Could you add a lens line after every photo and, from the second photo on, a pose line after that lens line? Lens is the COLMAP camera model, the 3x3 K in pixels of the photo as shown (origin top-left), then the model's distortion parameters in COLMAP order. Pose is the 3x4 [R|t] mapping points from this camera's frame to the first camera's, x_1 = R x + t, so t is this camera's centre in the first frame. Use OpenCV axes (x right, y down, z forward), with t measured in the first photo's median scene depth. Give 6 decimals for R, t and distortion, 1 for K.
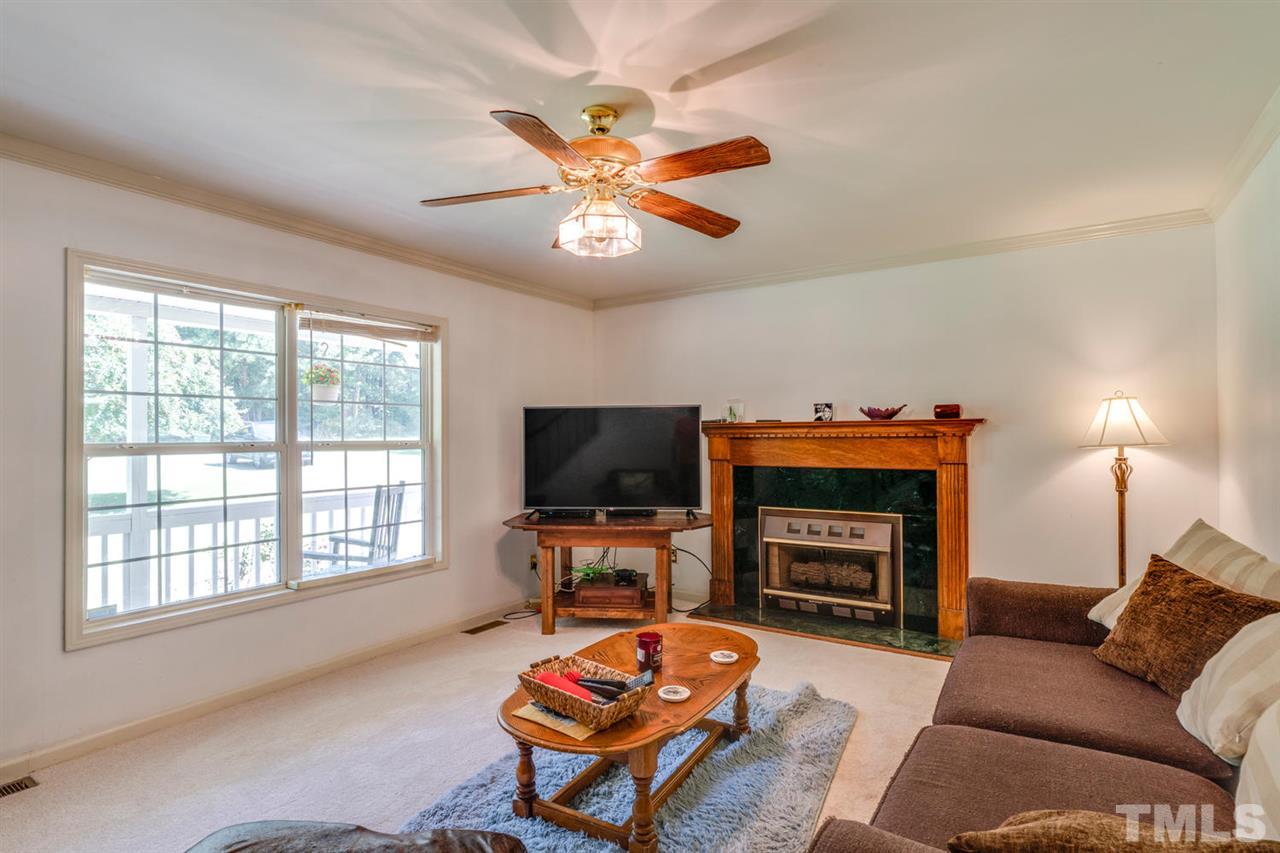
lens RADIAL K [[644.1, 0, 634.1], [0, 644.1, 430.2], [0, 0, 1]] dist [0.019519, 0.000394]
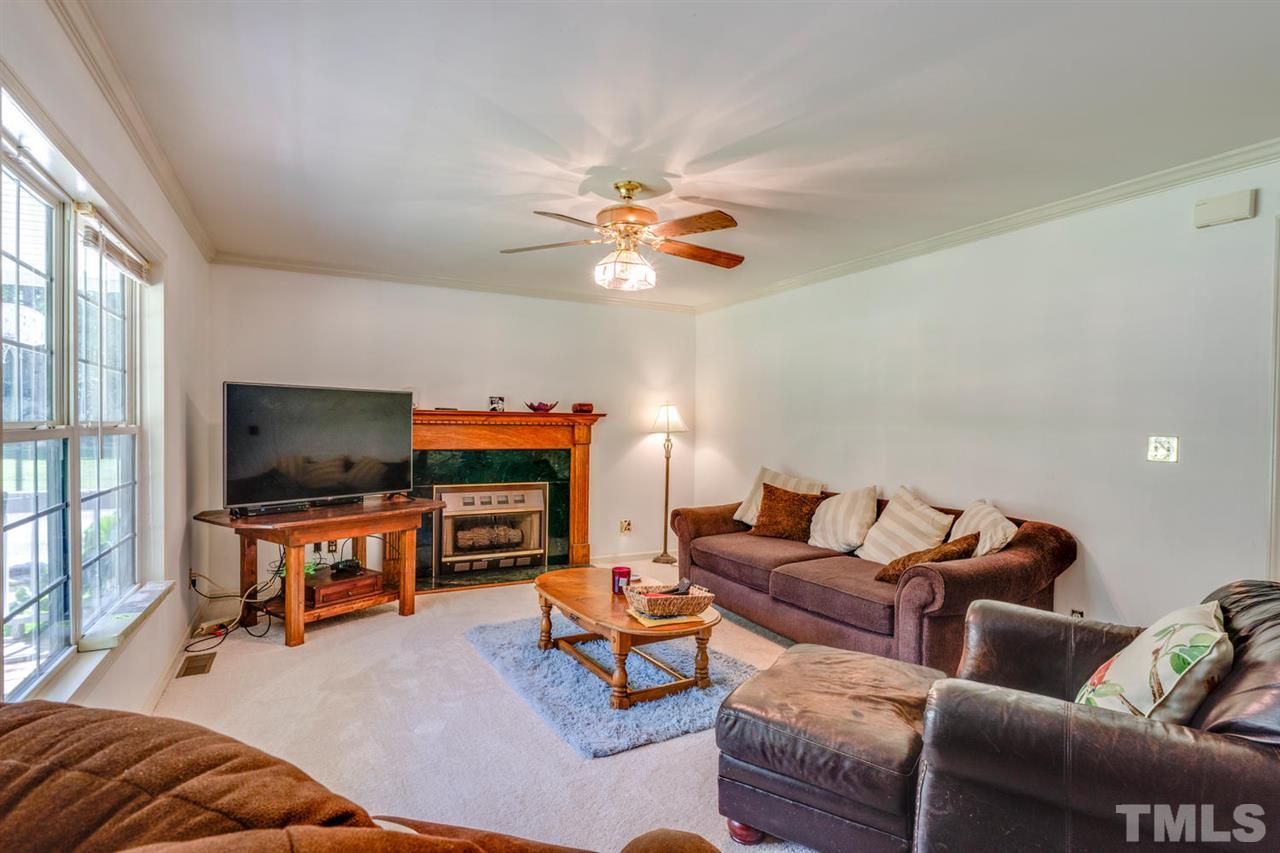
lens RADIAL K [[644.1, 0, 634.0], [0, 644.1, 429.8], [0, 0, 1]] dist [0.019519, 0.000394]
pose [[0.489170, 0.006342, 0.872166, -0.651211], [-0.027379, 0.999592, 0.008087, 0.004307], [-0.871759, -0.027835, 0.489144, 0.172053]]
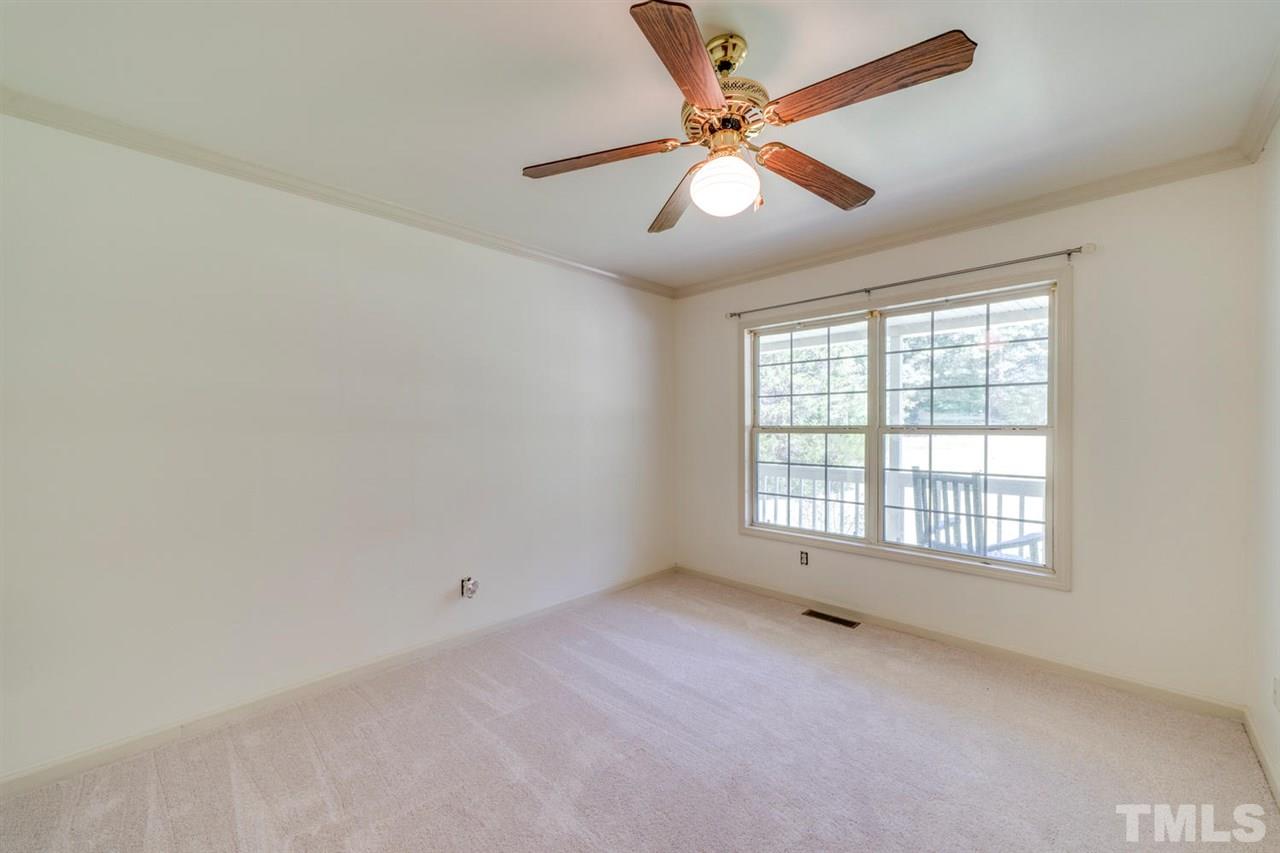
lens RADIAL K [[528.0, 0, 640.4], [0, 528.0, 426.8], [0, 0, 1]] dist [-0.000522, -0.000026]
pose [[-0.221393, 0.008867, -0.975144, 0.601086], [0.017899, 0.999827, 0.005027, 0.008570], [0.975020, -0.016342, -0.221514, 0.899995]]
